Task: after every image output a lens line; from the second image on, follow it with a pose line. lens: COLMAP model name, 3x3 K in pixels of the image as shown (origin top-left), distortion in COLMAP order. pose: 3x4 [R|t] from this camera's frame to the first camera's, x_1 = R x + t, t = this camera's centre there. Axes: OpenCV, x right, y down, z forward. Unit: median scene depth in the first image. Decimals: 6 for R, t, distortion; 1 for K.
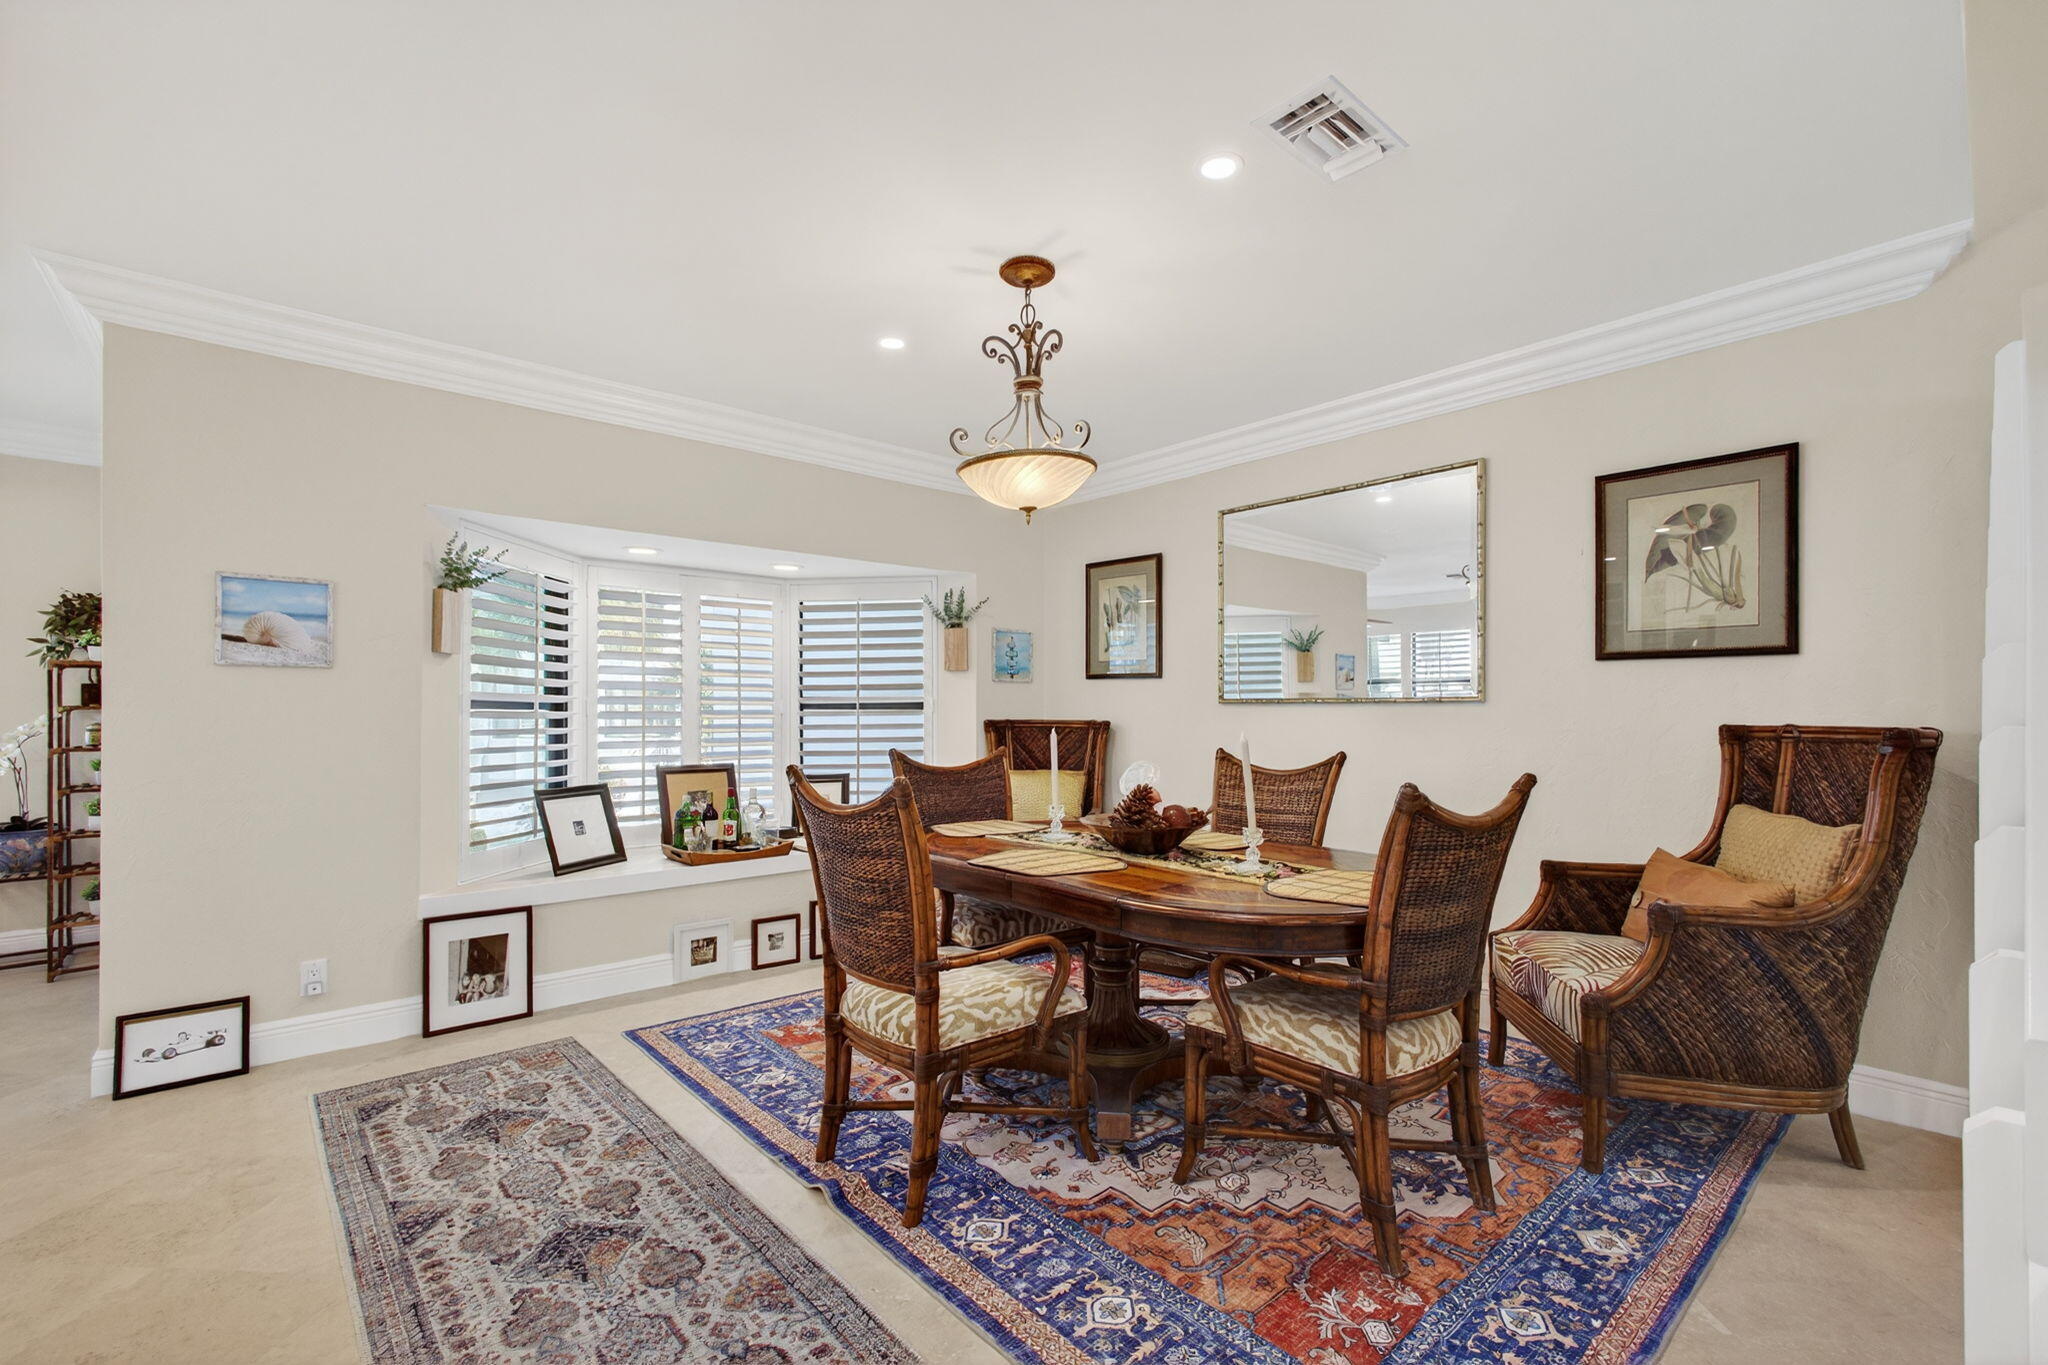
lens RADIAL K [[890.5, 0, 1028.1], [0, 890.5, 707.6], [0, 0, 1]] dist [-0.001201, 0.000643]
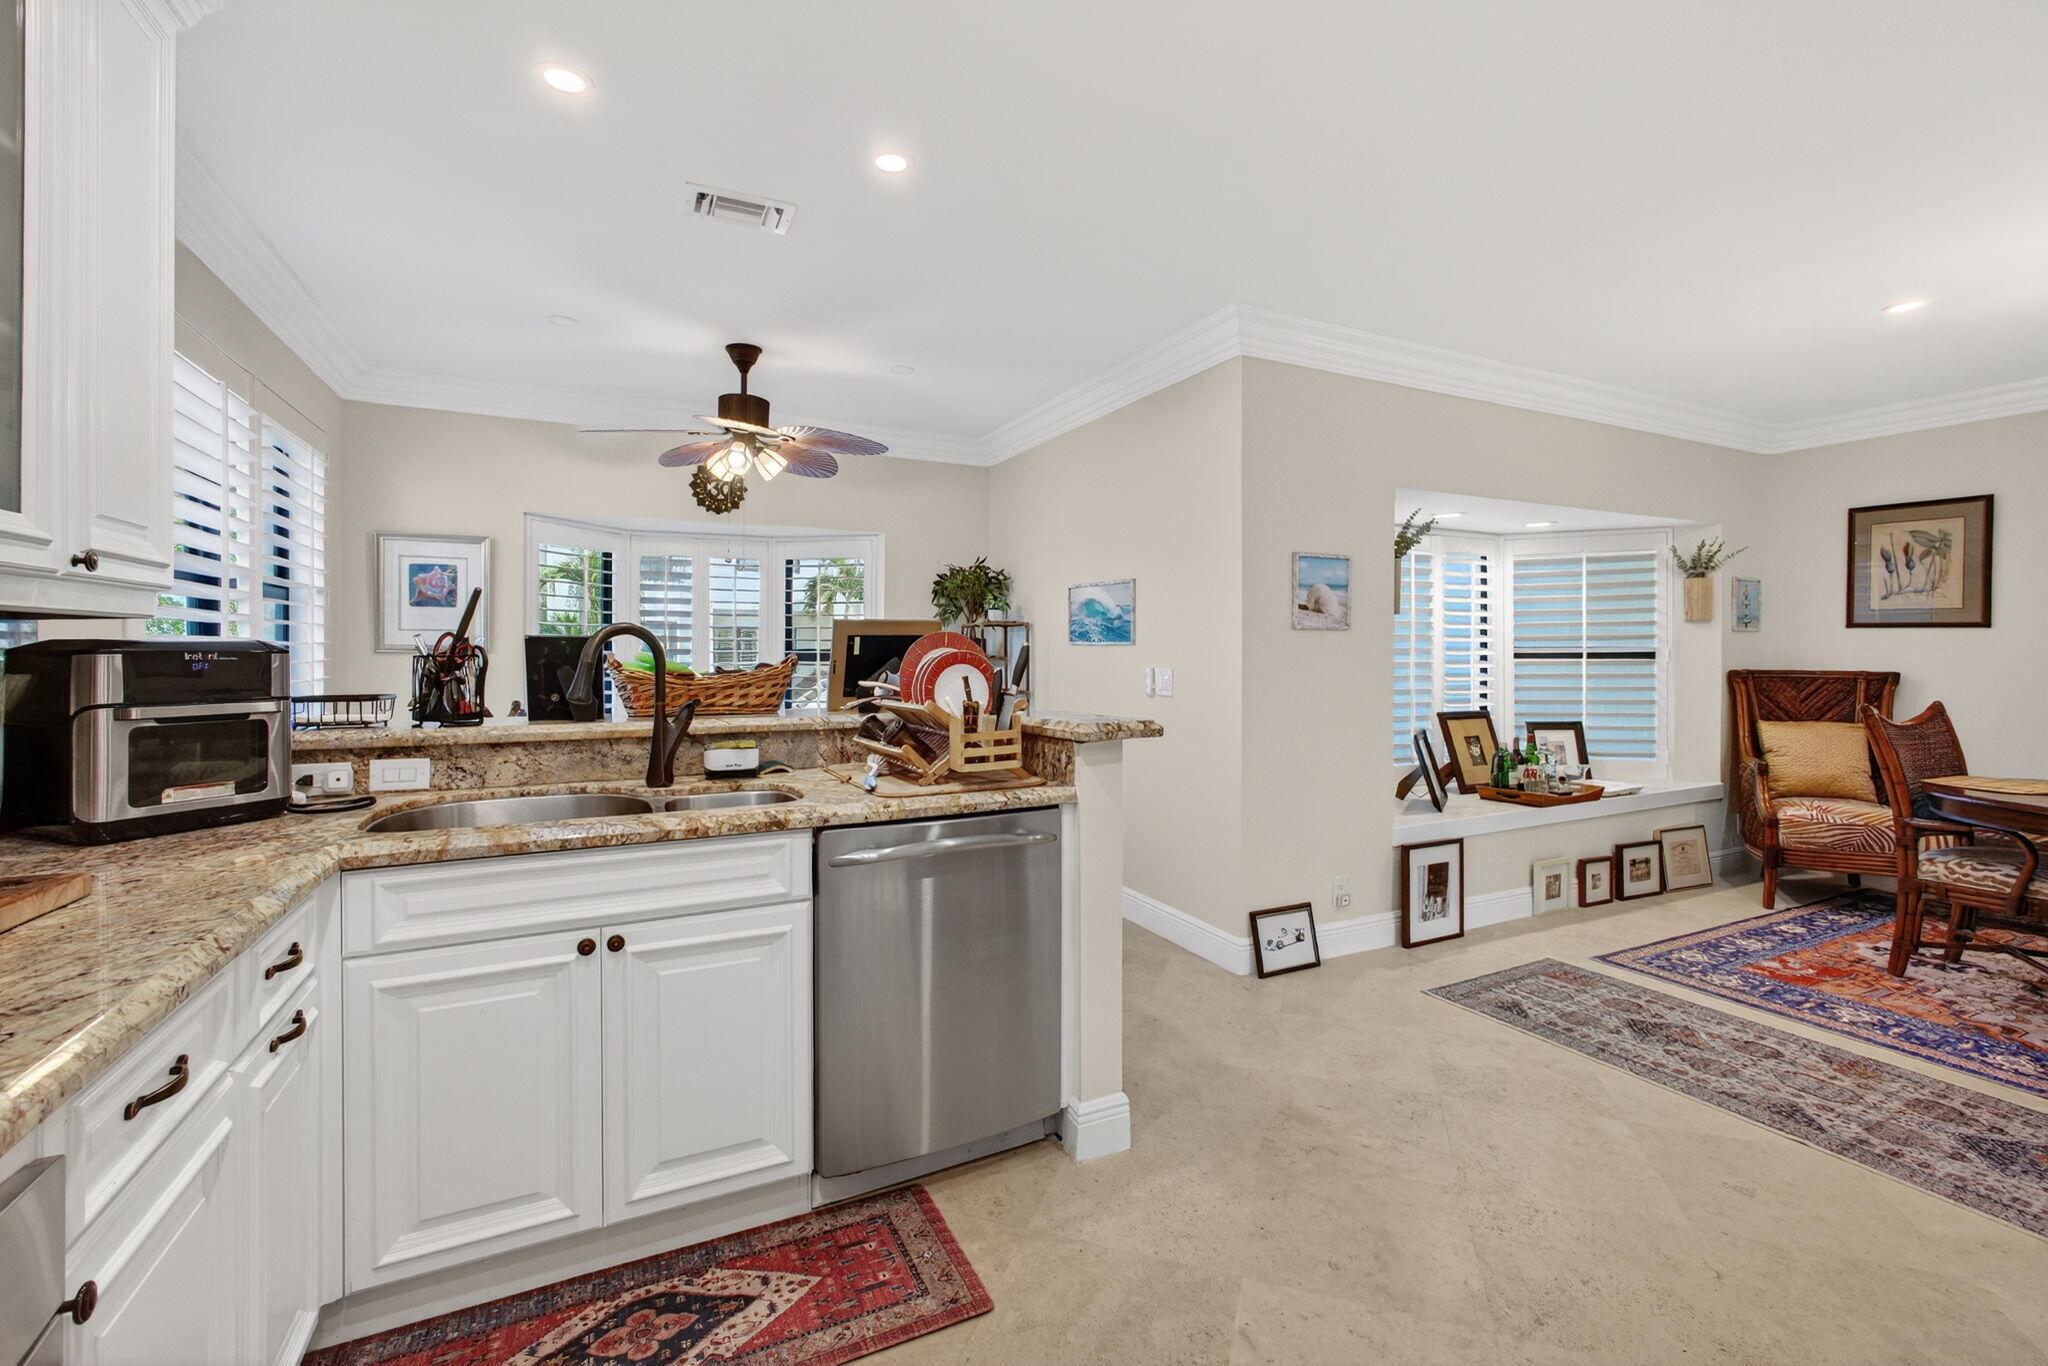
lens RADIAL K [[882.7, 0, 1023.8], [0, 882.7, 661.6], [0, 0, 1]] dist [-0.000246, 0.001032]
pose [[0.965604, 0.000802, -0.260015, -0.935326], [0.003412, 0.999870, 0.015757, -0.023252], [0.259994, -0.016102, 0.965476, -0.253849]]
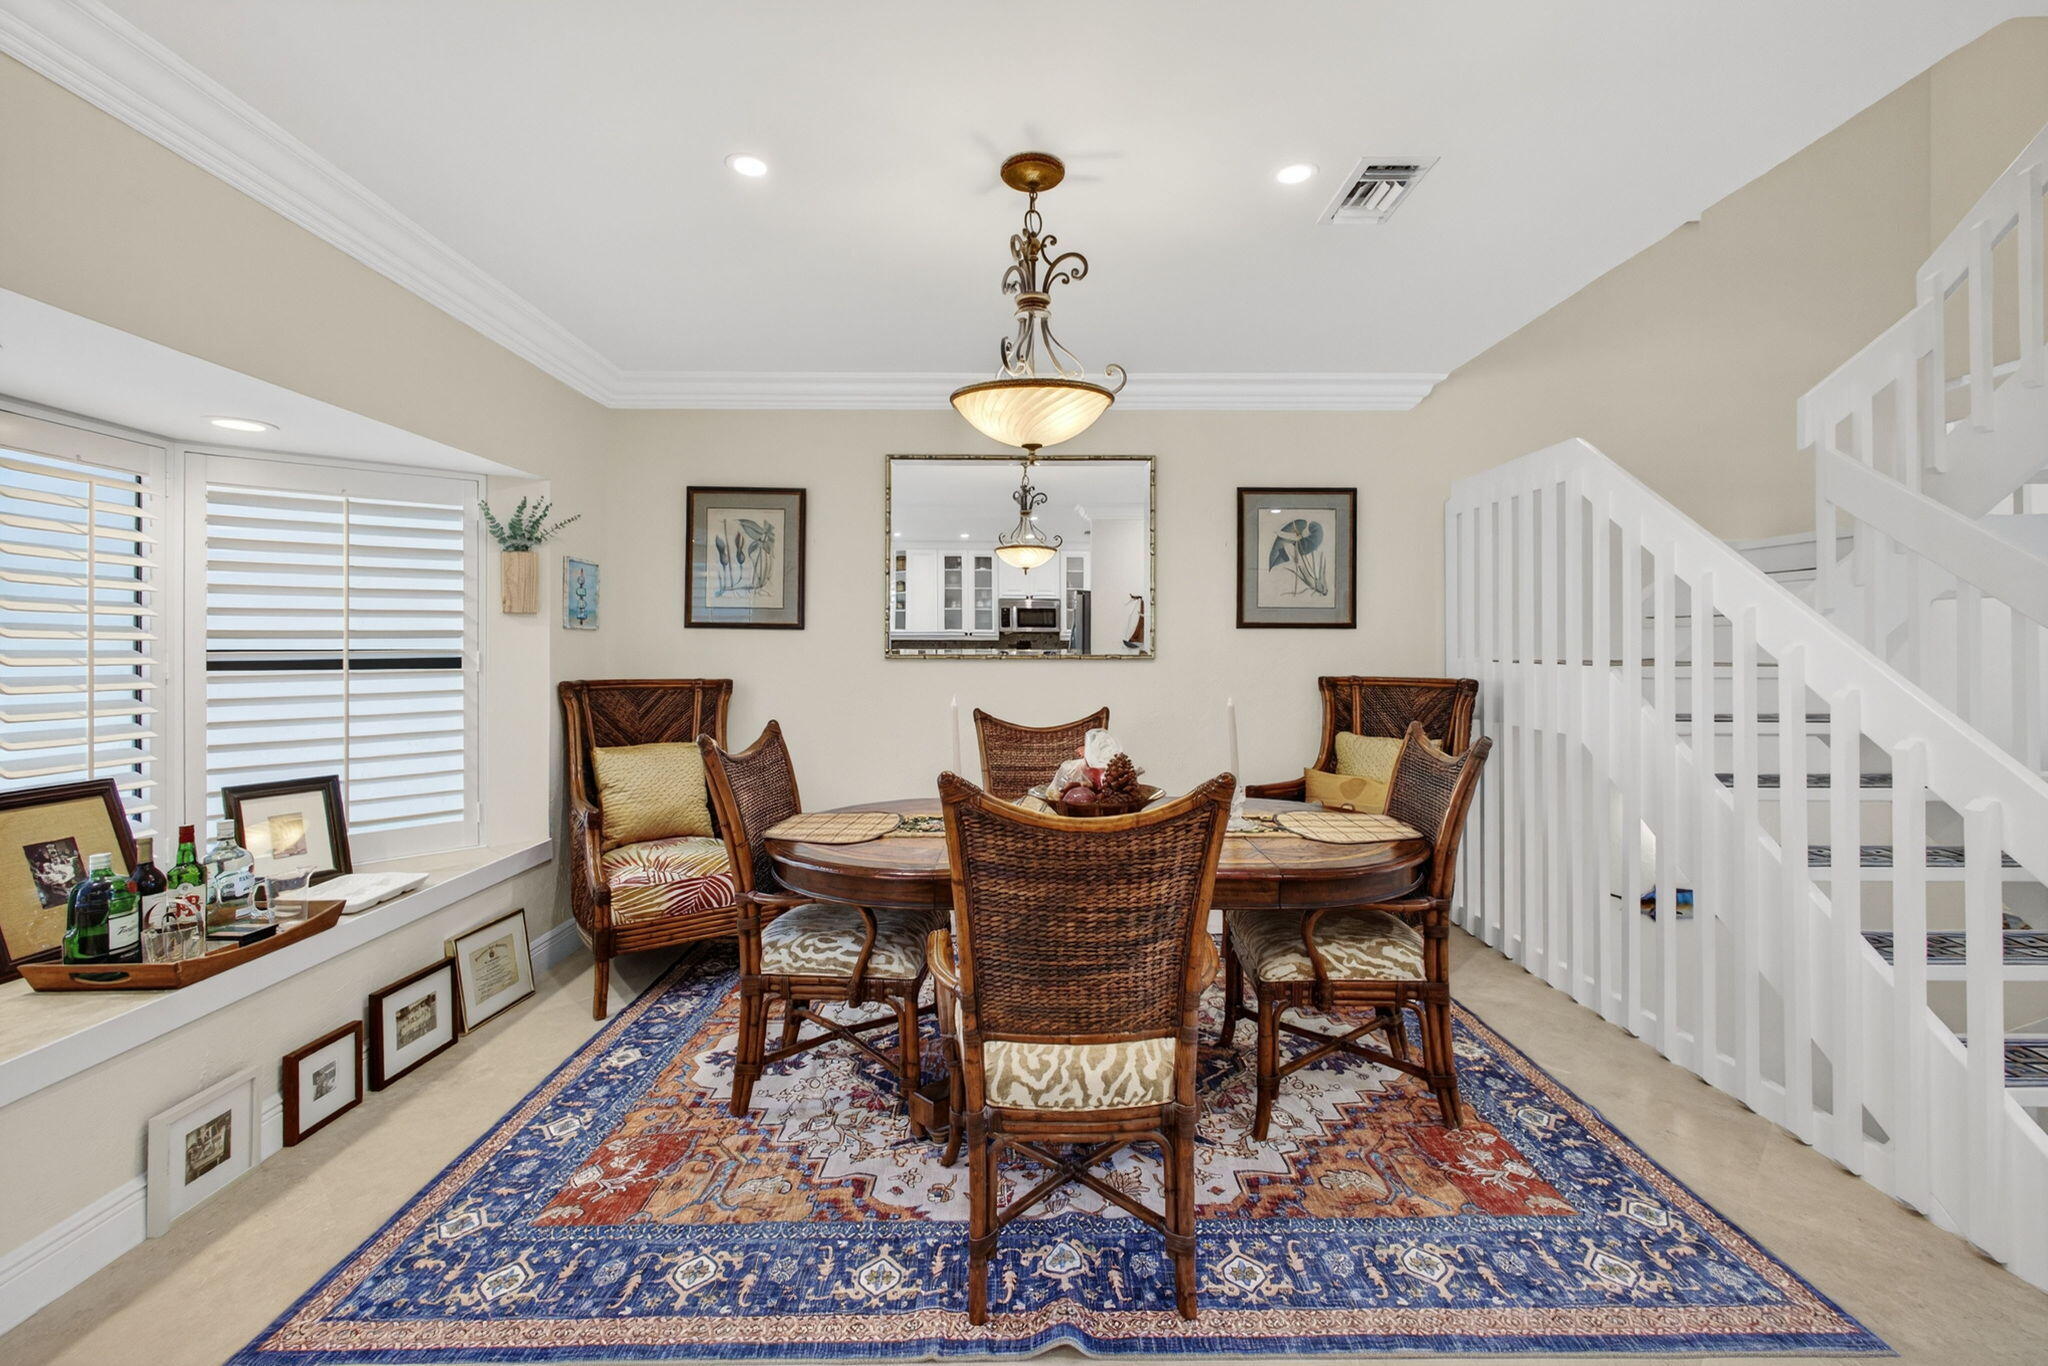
lens RADIAL K [[895.2, 0, 1033.3], [0, 895.2, 643.2], [0, 0, 1]] dist [-0.001132, 0.000452]
pose [[0.656614, 0.004776, 0.754212, -0.589189], [-0.002583, 0.999988, -0.004084, -0.026083], [-0.754222, 0.000734, 0.656619, 0.388321]]
